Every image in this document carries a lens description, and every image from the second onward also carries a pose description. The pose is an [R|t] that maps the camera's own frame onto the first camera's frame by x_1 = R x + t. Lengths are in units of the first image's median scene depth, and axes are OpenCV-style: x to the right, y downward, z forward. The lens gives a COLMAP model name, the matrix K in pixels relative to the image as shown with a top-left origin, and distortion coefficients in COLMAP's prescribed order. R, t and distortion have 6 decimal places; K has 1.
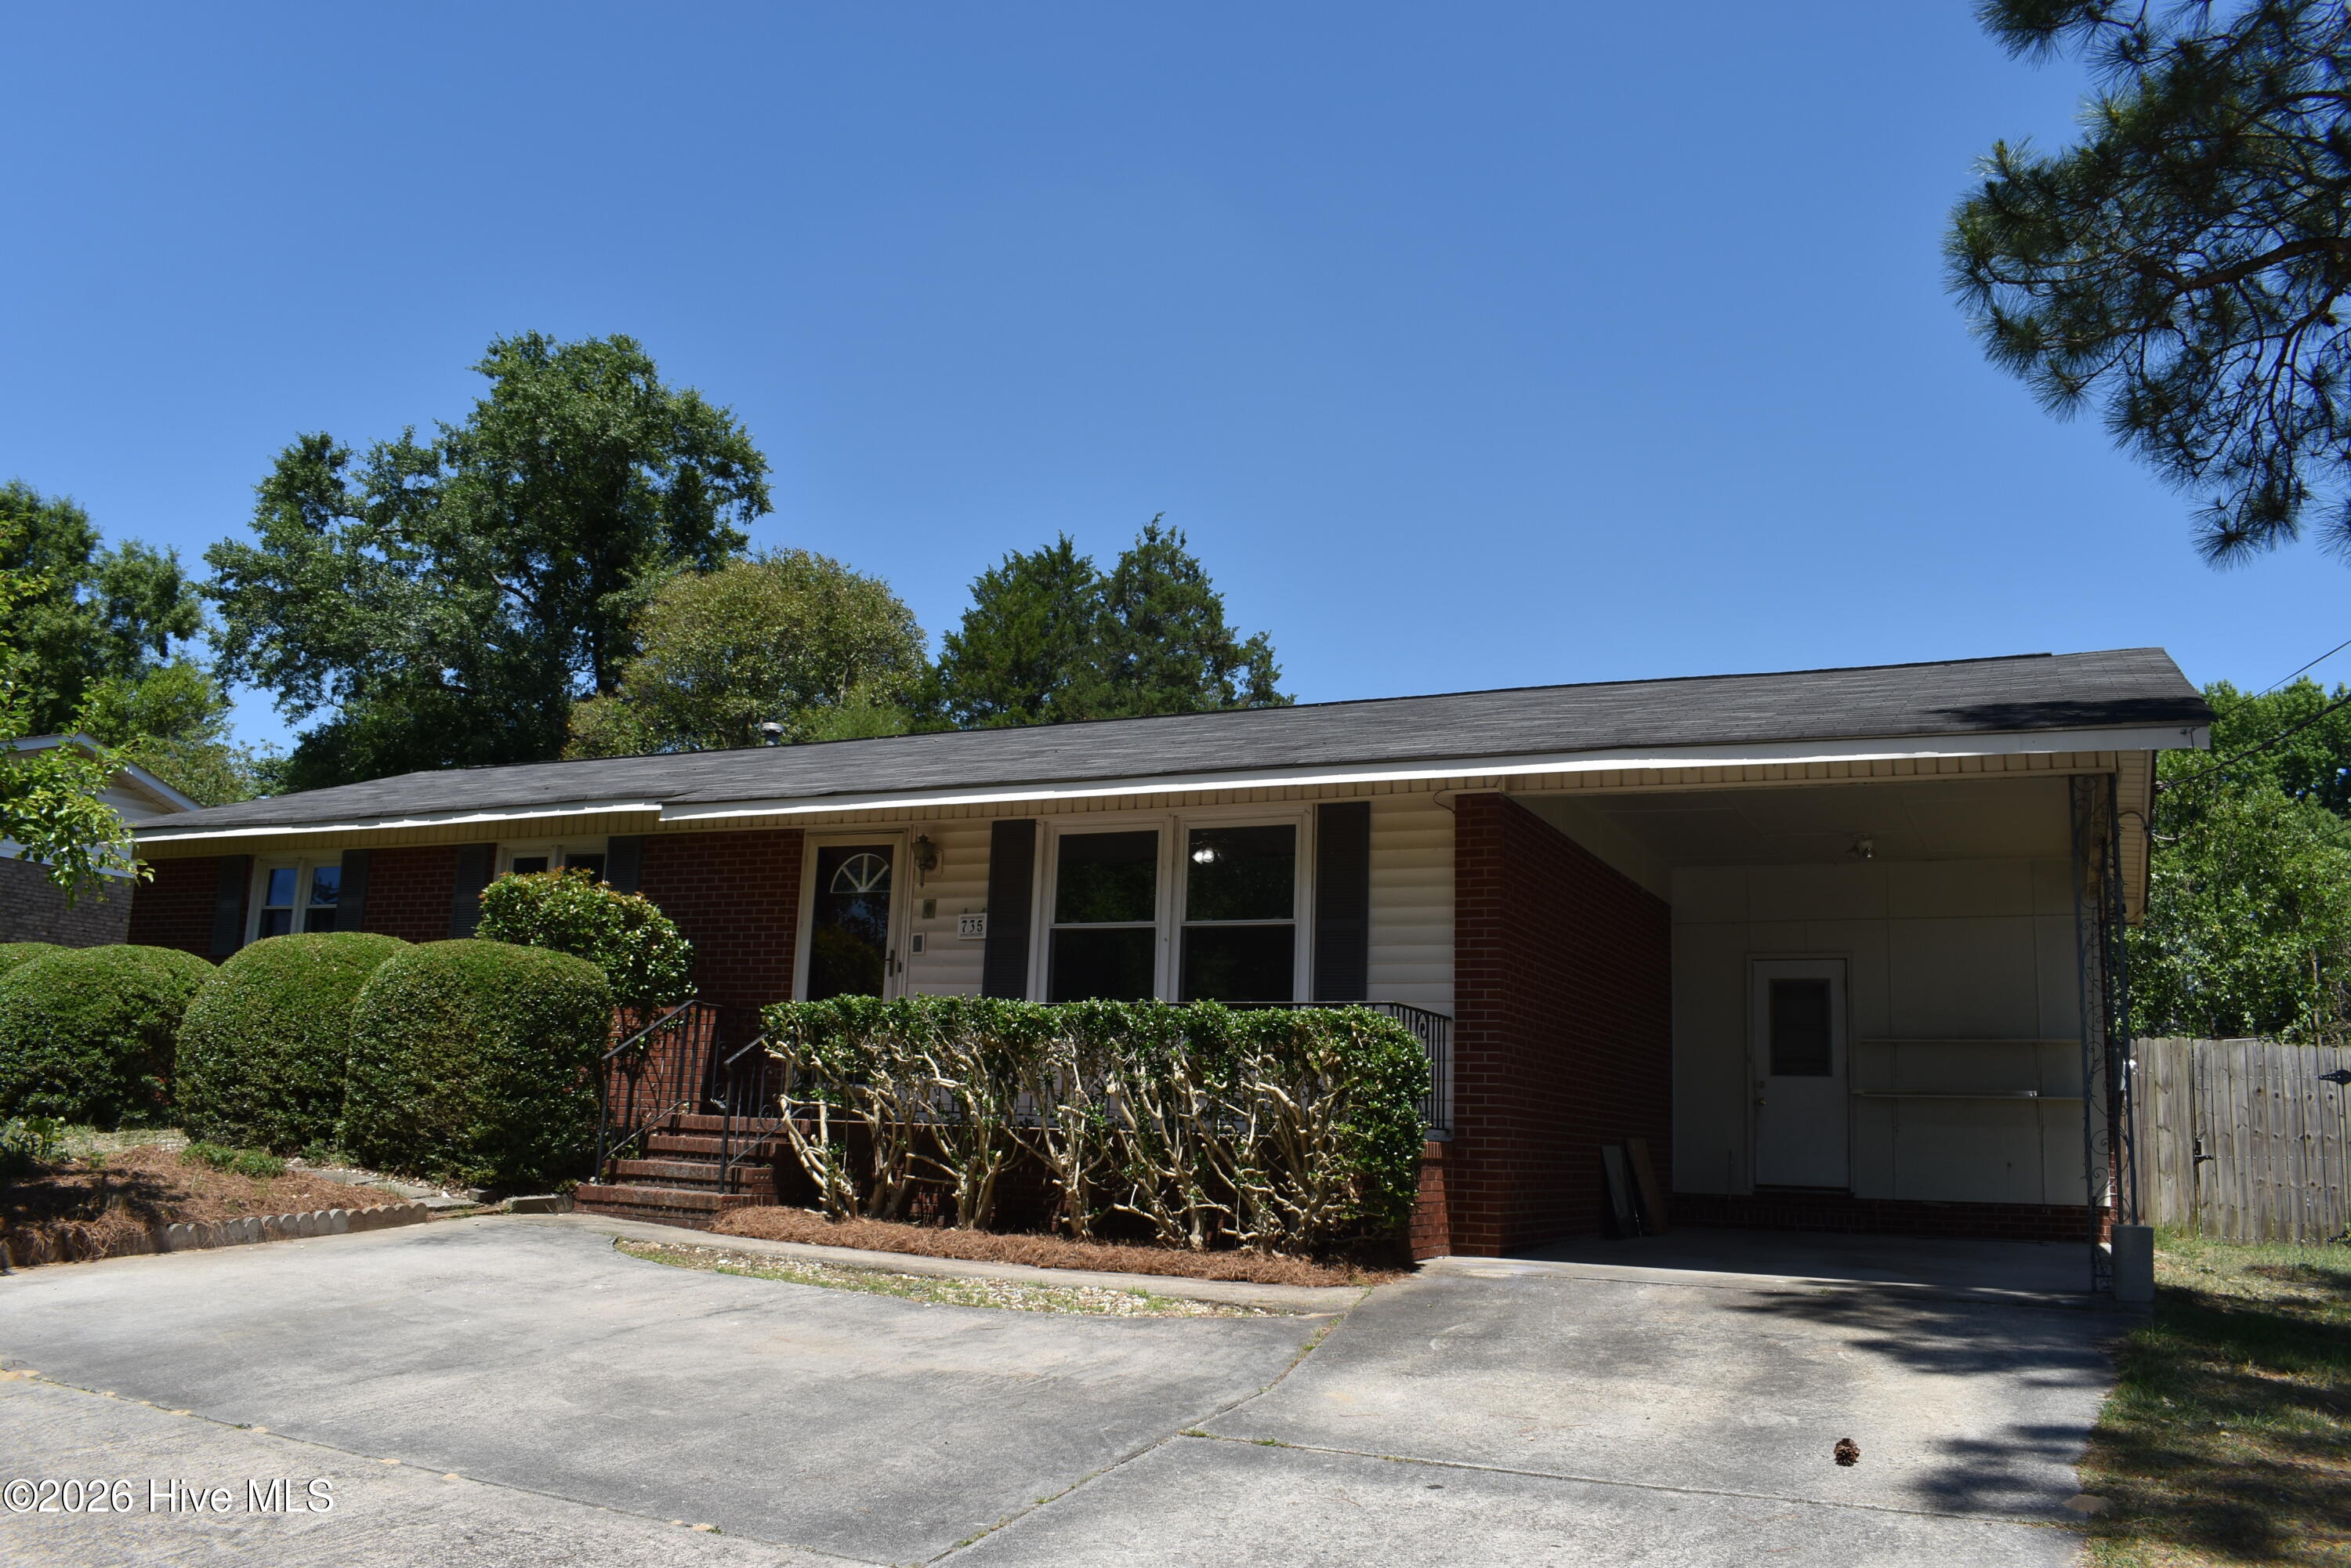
lens RADIAL K [[1829.9, 0, 1172.3], [0, 1829.9, 791.8], [0, 0, 1]] dist [-0.087963, 0.002060]
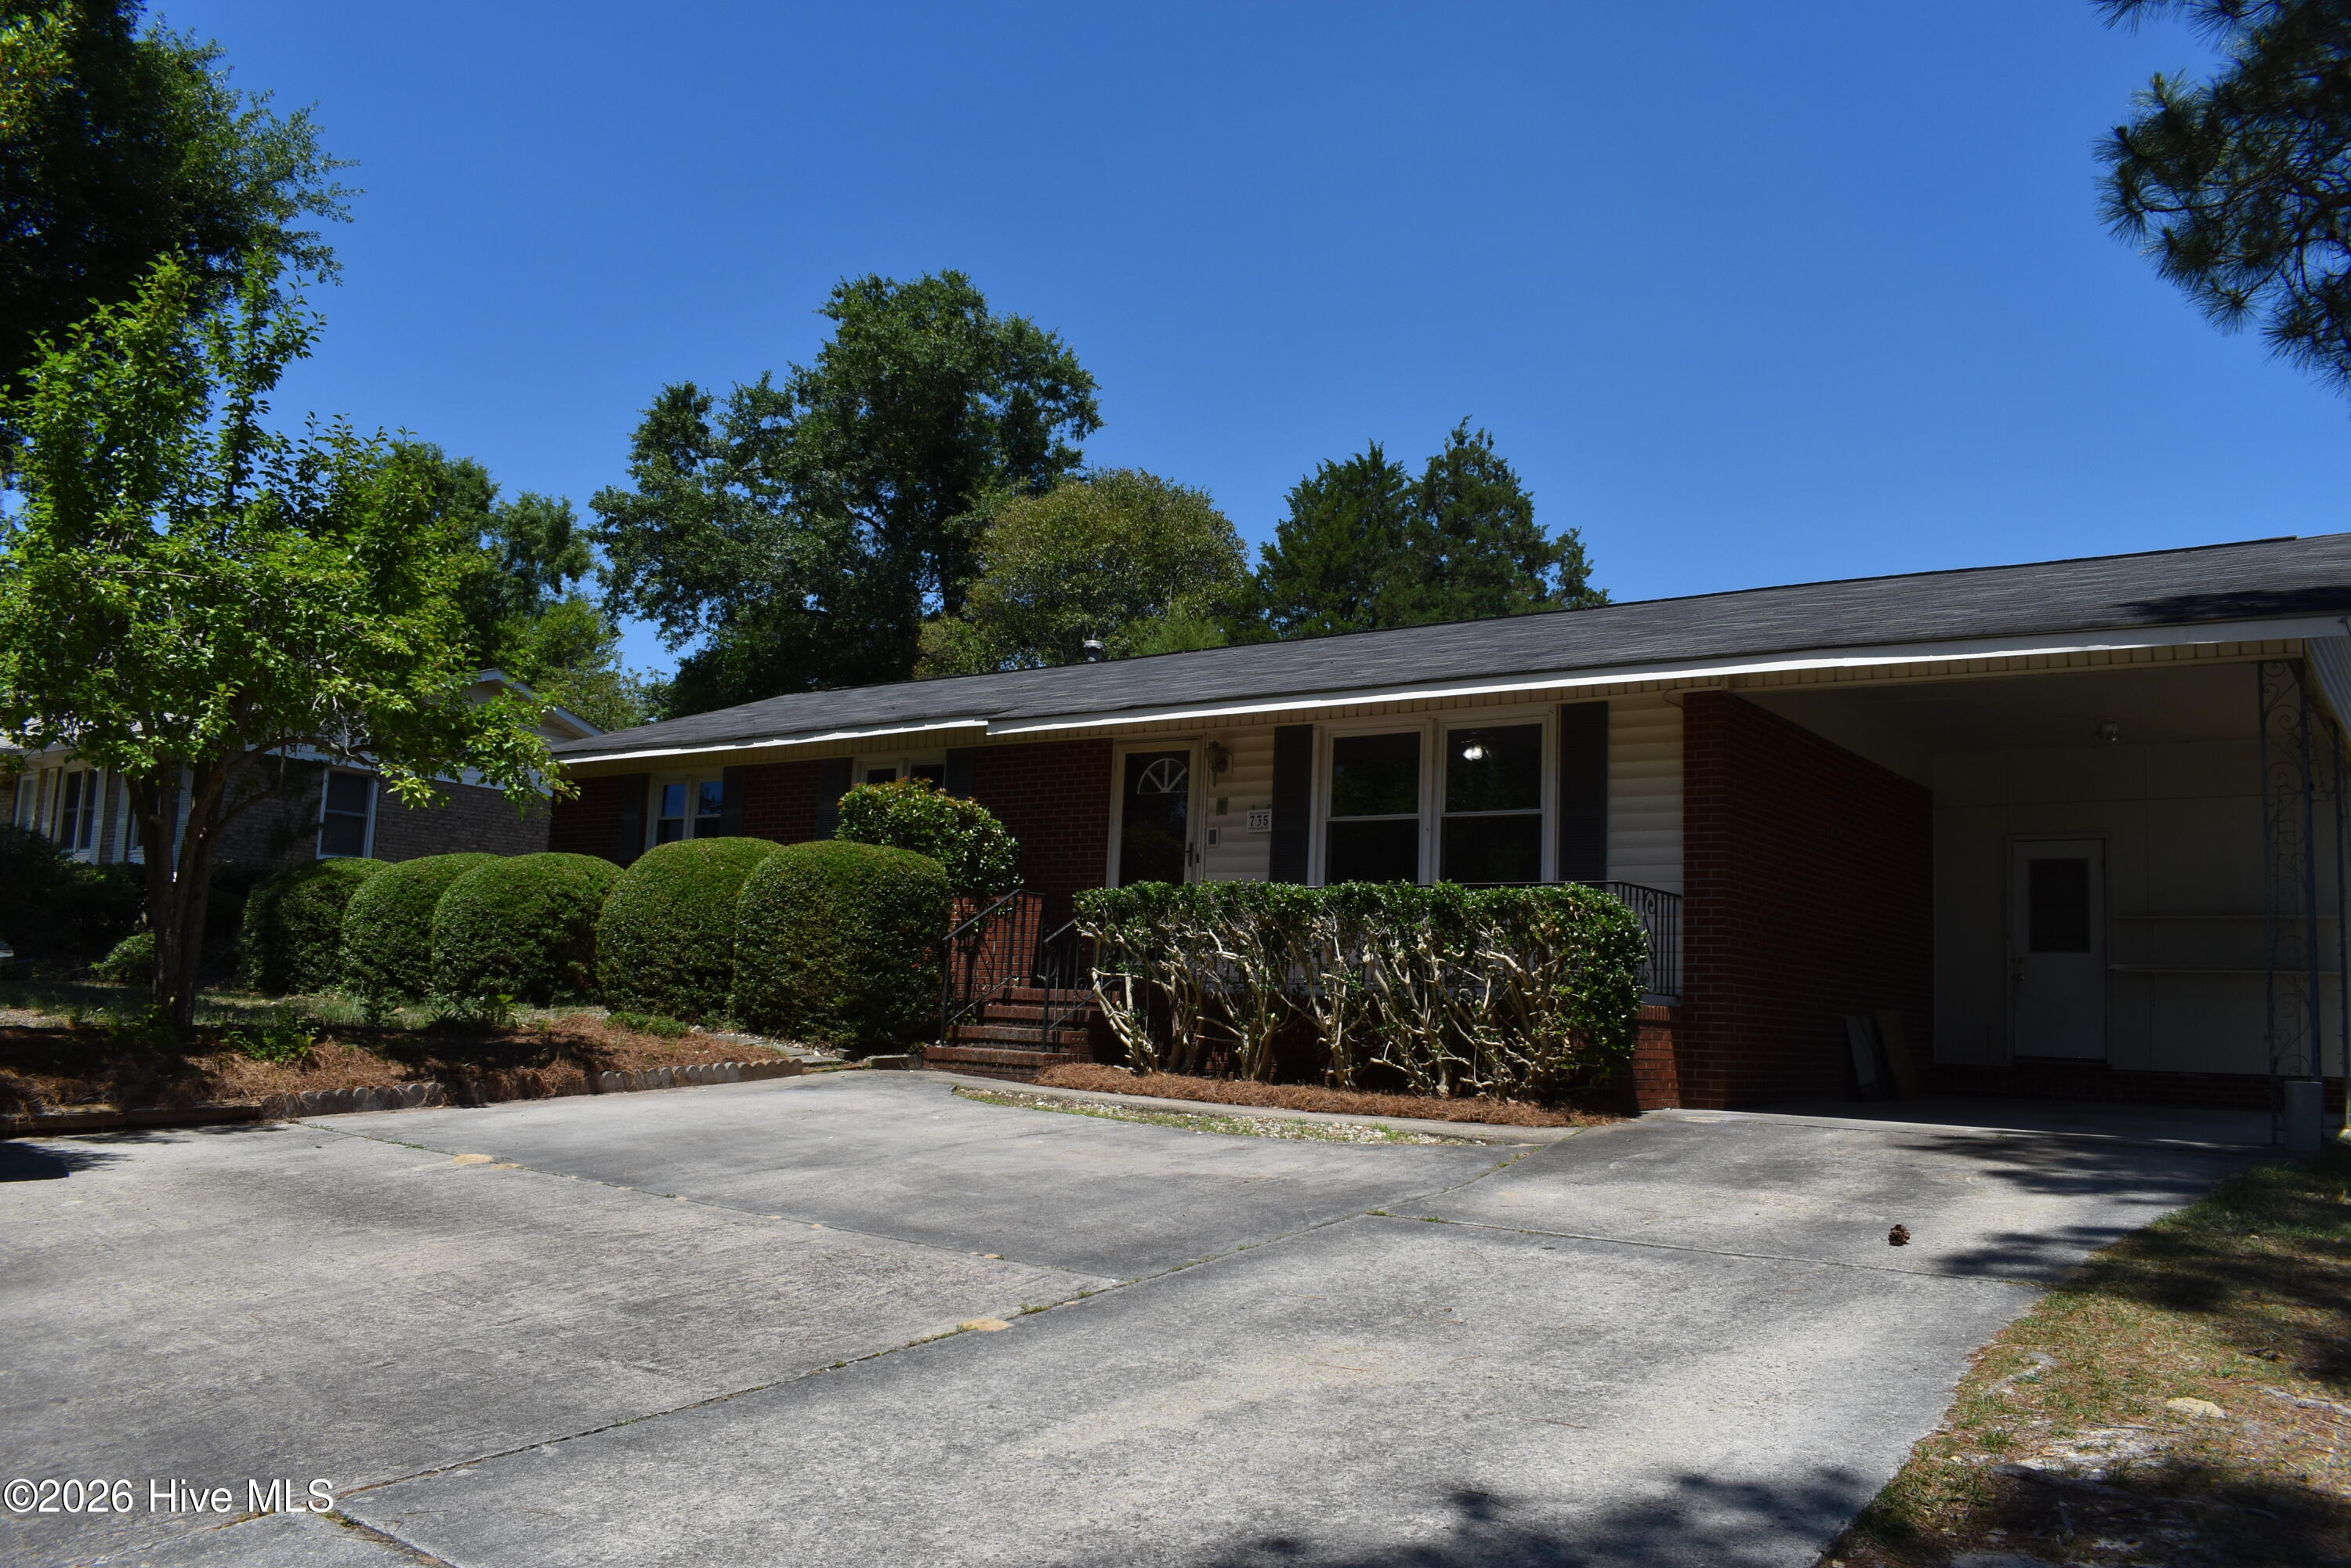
lens RADIAL K [[1829.9, 0, 1177.1], [0, 1829.9, 792.3], [0, 0, 1]] dist [-0.087963, 0.002060]
pose [[0.982181, -0.020347, -0.186834, 0.053520], [0.030953, 0.998060, 0.054026, -0.006666], [0.185373, -0.058846, 0.980905, -0.119013]]
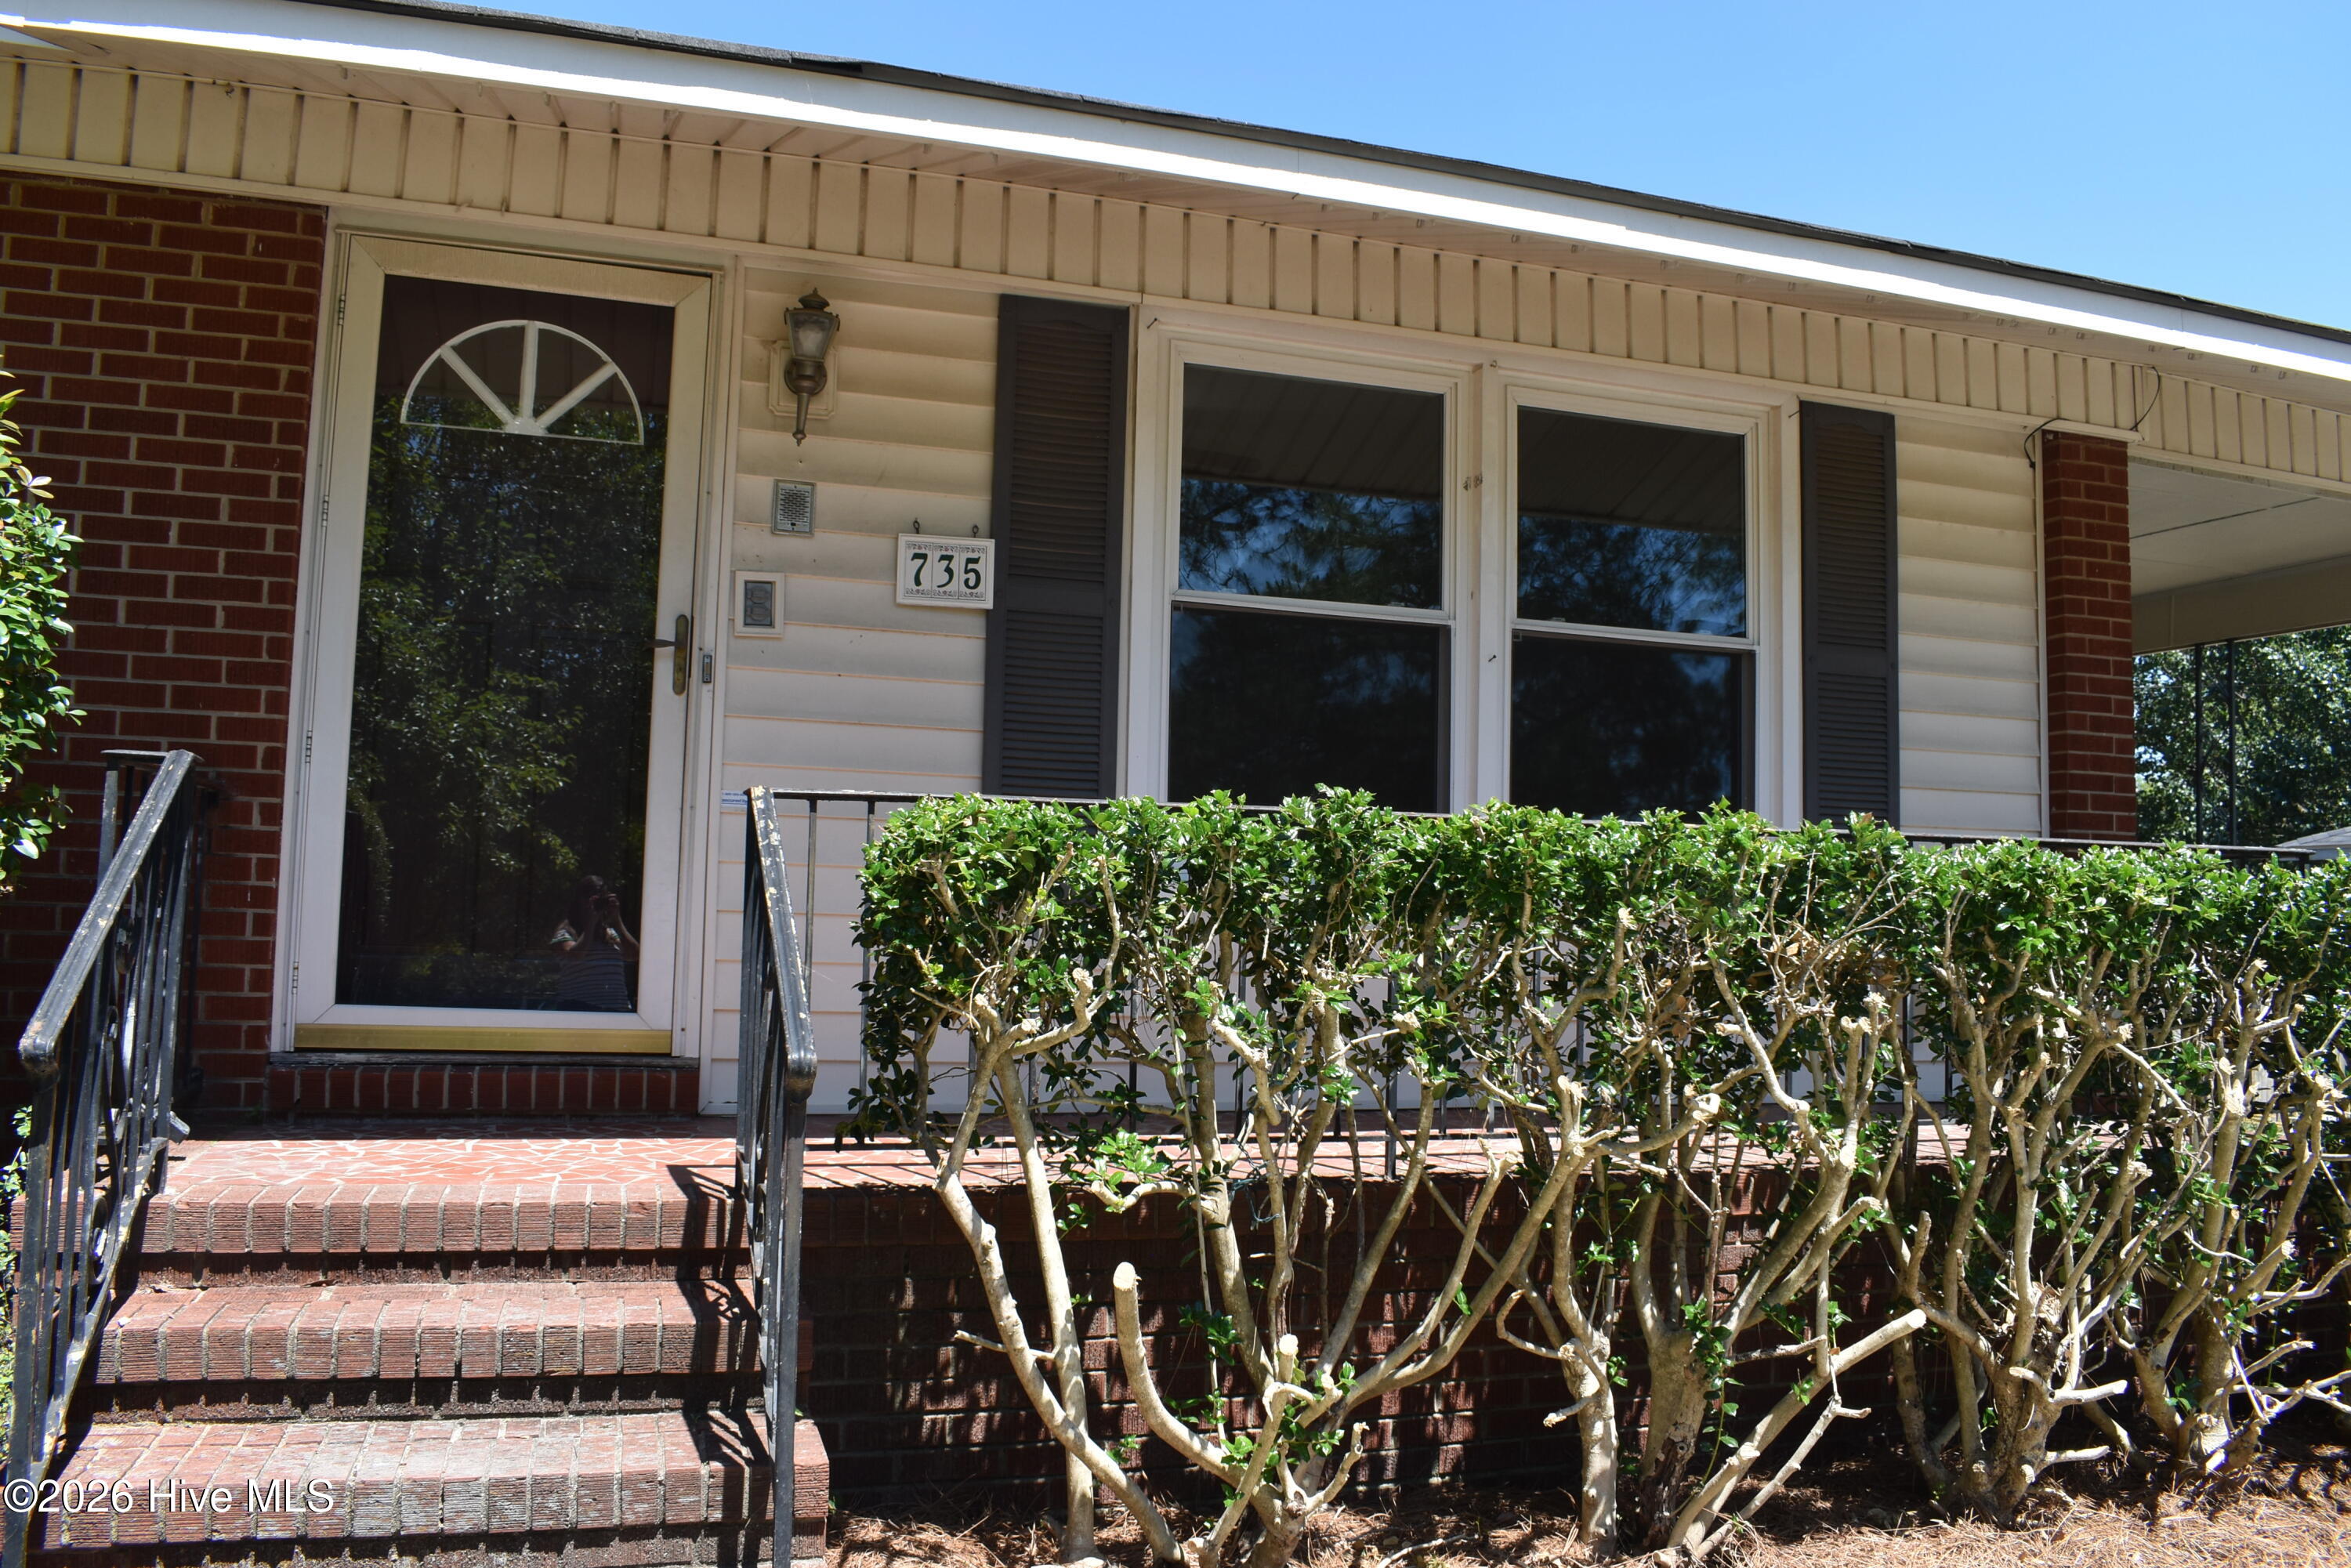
lens RADIAL K [[1829.9, 0, 1175.3], [0, 1829.9, 784.4], [0, 0, 1]] dist [-0.087963, 0.002060]
pose [[0.706717, 0.048794, 0.705812, -0.338006], [-0.116021, 0.992106, 0.047584, 0.095734], [-0.697918, -0.115517, 0.706800, 0.734744]]
